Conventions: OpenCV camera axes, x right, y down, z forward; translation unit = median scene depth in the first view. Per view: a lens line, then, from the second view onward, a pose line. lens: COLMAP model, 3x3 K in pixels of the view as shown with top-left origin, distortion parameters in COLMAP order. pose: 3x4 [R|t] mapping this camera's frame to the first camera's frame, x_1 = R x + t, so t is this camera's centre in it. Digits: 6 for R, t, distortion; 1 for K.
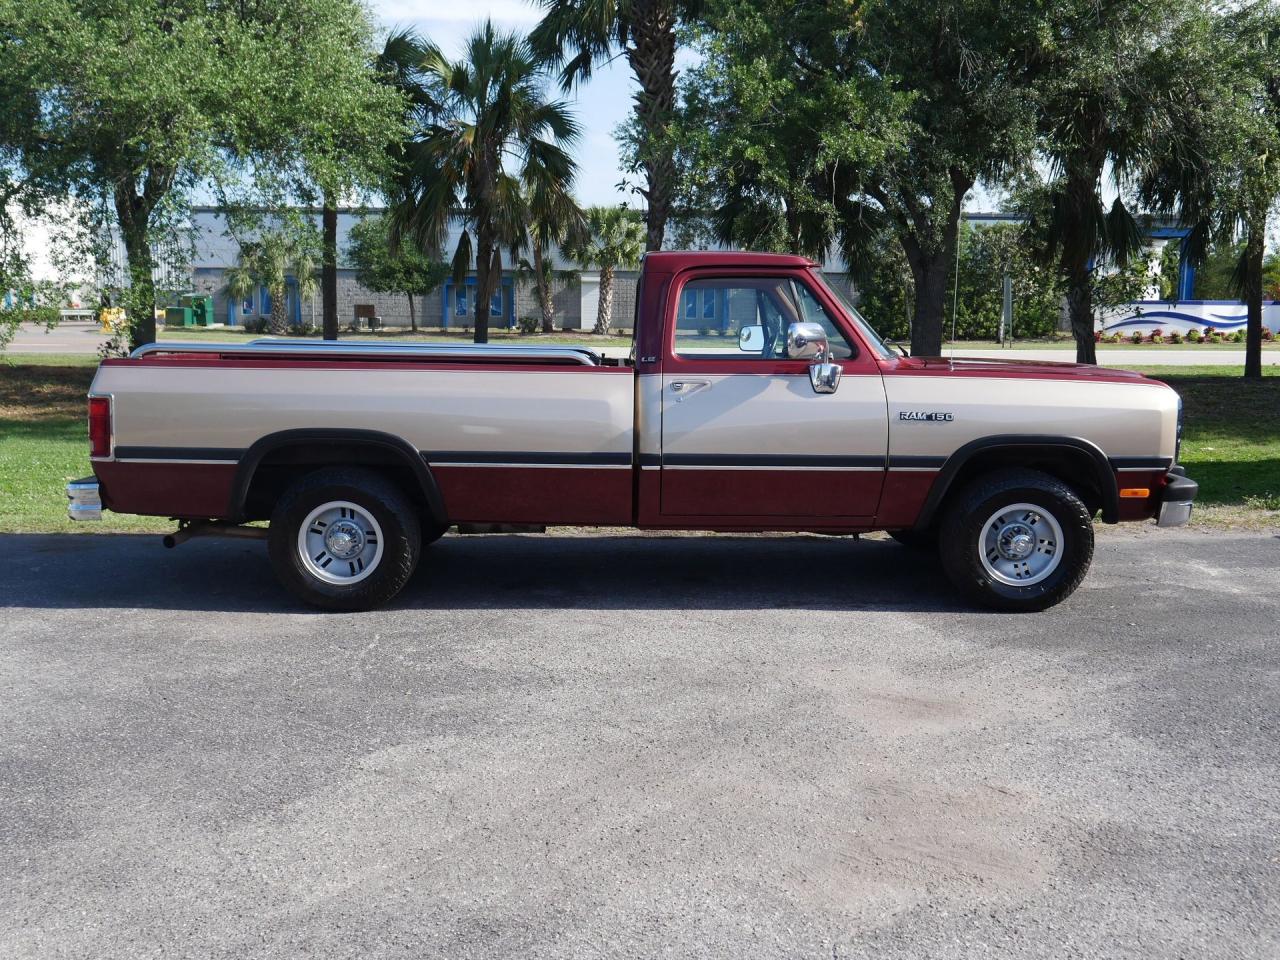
lens RADIAL K [[1211.3, 0, 642.3], [0, 1211.3, 473.2], [0, 0, 1]] dist [-0.014315, -0.002748]
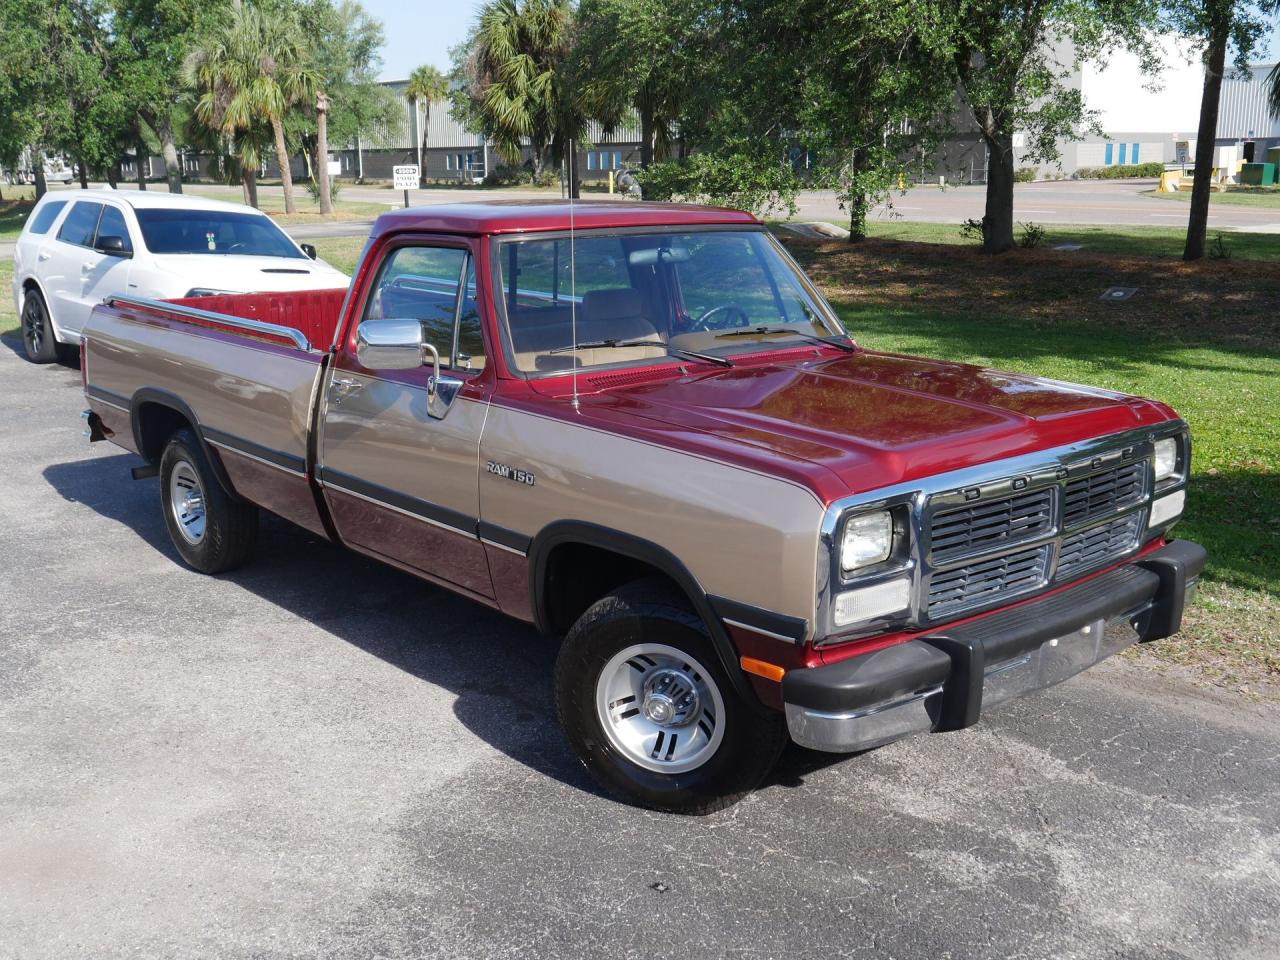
lens RADIAL K [[1341.1, 0, 608.1], [0, 1341.1, 479.7], [0, 0, 1]] dist [0.016699, -0.010337]
pose [[0.638280, 0.165330, -0.751841, 0.805542], [-0.087727, 0.985924, 0.142329, -0.149983], [0.764789, -0.024889, 0.643800, 0.554453]]
